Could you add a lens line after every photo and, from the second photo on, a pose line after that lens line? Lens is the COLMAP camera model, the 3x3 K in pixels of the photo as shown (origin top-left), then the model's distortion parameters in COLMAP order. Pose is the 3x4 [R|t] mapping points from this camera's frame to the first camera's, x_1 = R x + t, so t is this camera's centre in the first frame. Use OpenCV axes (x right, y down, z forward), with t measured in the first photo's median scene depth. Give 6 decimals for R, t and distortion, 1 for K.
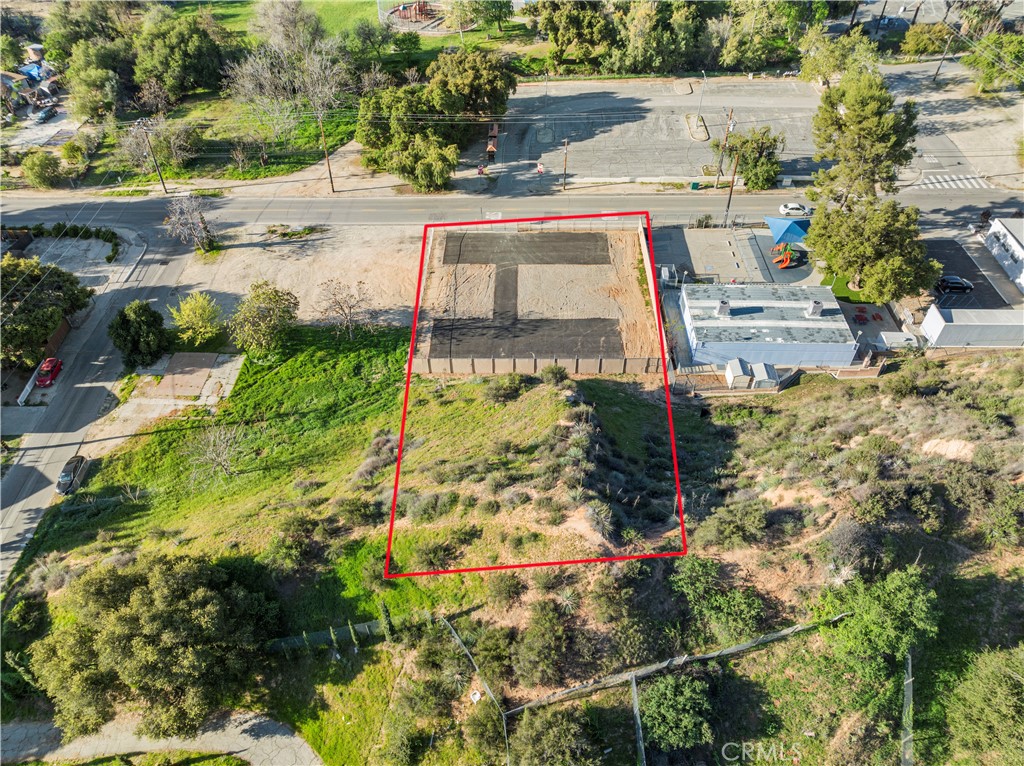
lens RADIAL K [[719.4, 0, 512.0], [0, 719.4, 383.0], [0, 0, 1]] dist [-0.049128, 0.018507]
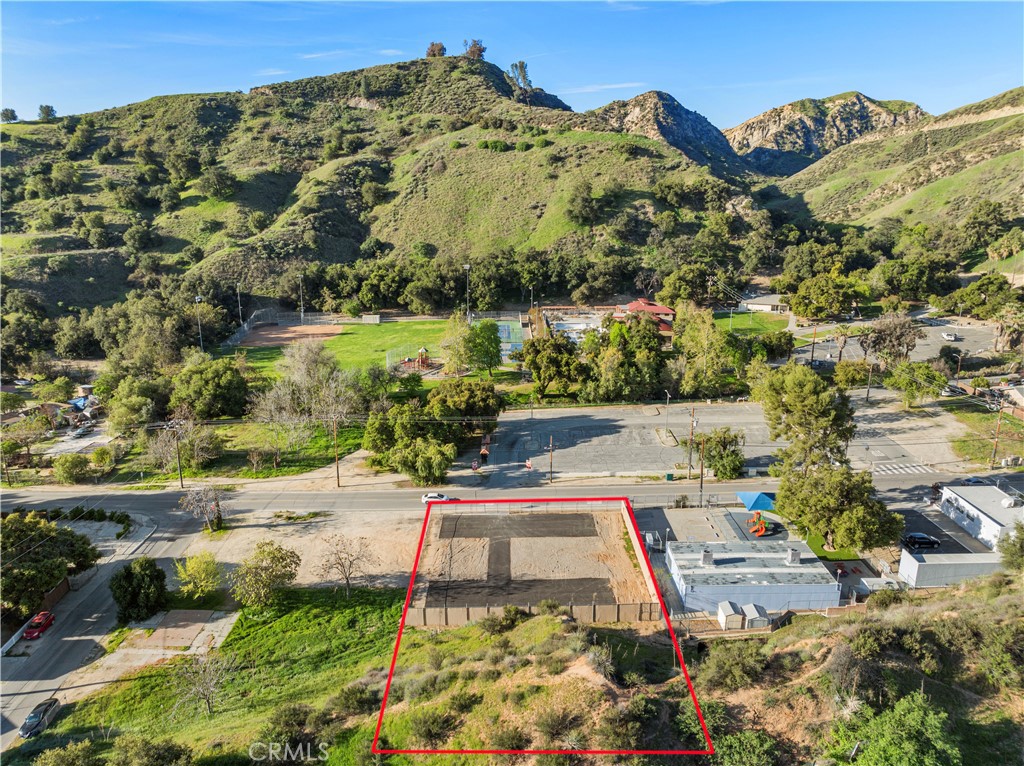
lens RADIAL K [[719.4, 0, 512.0], [0, 719.4, 383.0], [0, 0, 1]] dist [-0.049128, 0.018507]
pose [[0.999777, -0.005459, 0.020413, -0.010498], [0.014821, 0.869721, -0.493321, 0.173538], [-0.015061, 0.493514, 0.869608, -0.032993]]
